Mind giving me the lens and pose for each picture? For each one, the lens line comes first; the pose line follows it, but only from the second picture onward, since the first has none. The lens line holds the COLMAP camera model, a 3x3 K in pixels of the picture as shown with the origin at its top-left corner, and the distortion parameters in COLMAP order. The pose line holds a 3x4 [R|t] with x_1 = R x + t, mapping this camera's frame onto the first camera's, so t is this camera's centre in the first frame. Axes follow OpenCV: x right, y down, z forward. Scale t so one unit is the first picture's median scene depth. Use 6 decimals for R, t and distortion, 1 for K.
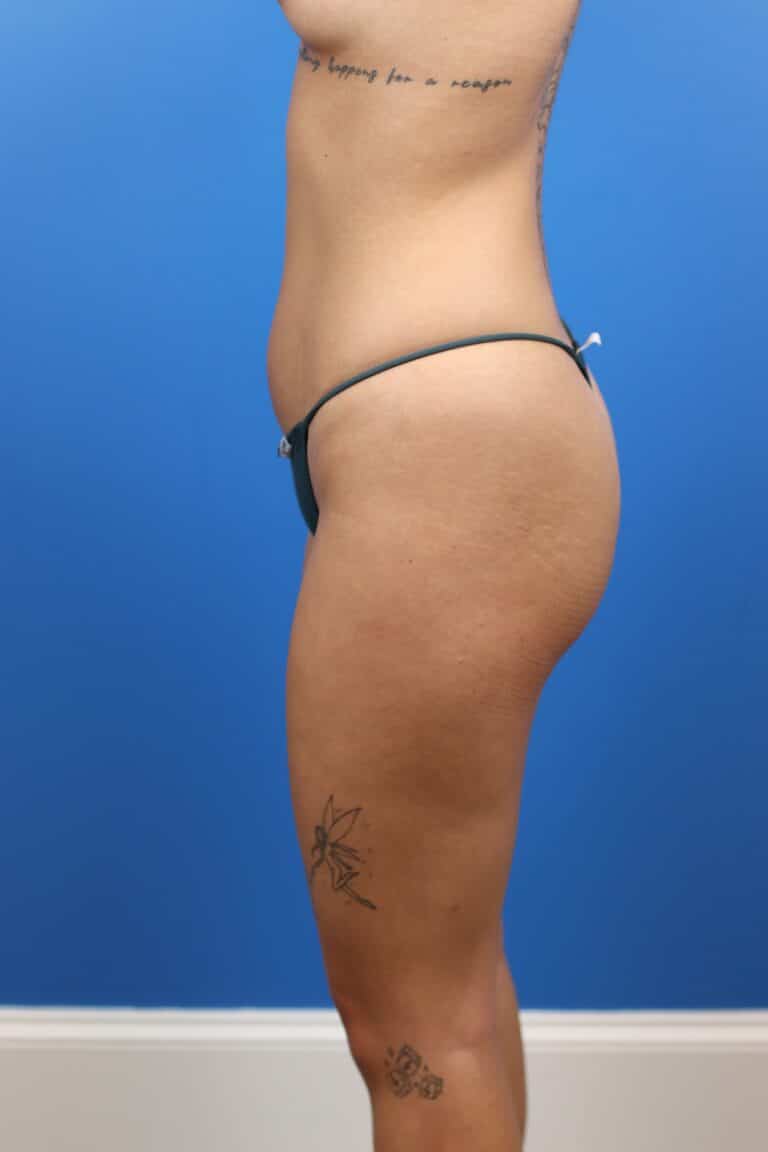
lens RADIAL K [[2595.4, 0, 384.0], [0, 2595.4, 576.0], [0, 0, 1]] dist [0.024965, -0.316741]
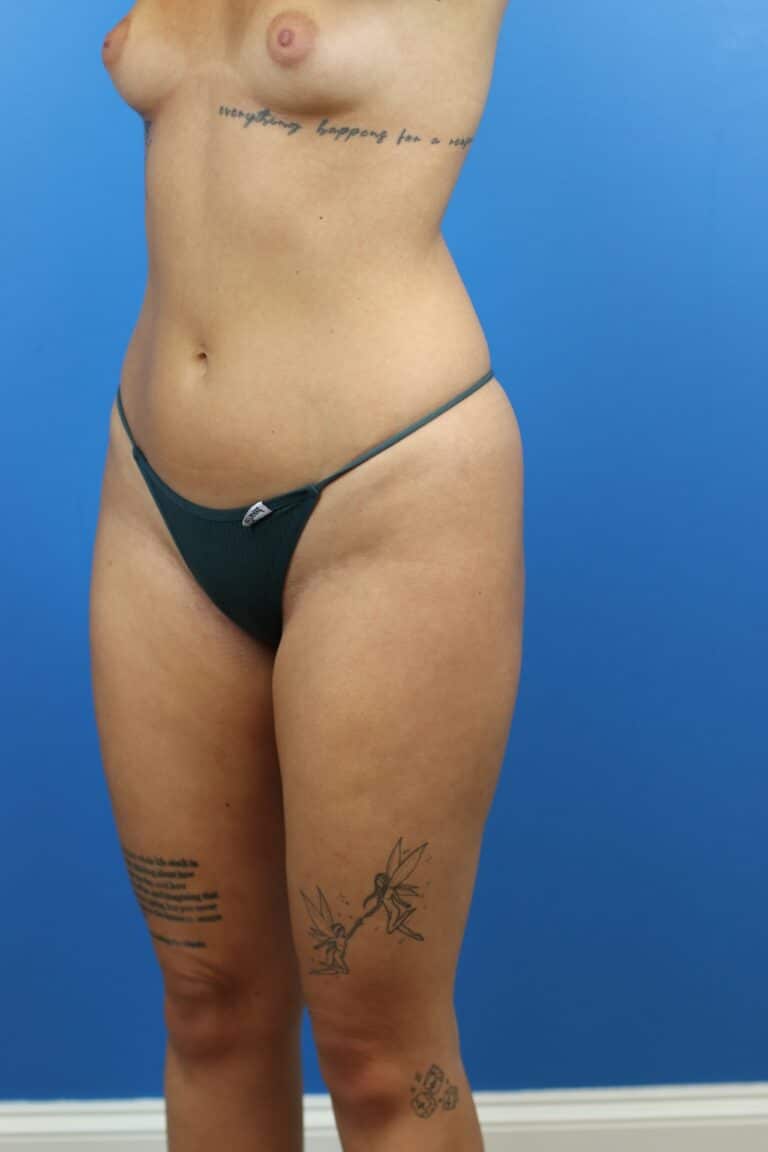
lens RADIAL K [[2595.4, 0, 384.0], [0, 2595.4, 576.0], [0, 0, 1]] dist [0.024965, -0.316741]
pose [[0.636092, -0.152530, 0.756387, -0.777878], [0.166913, 0.984257, 0.058114, -0.077291], [-0.753344, 0.089285, 0.651538, 0.328434]]
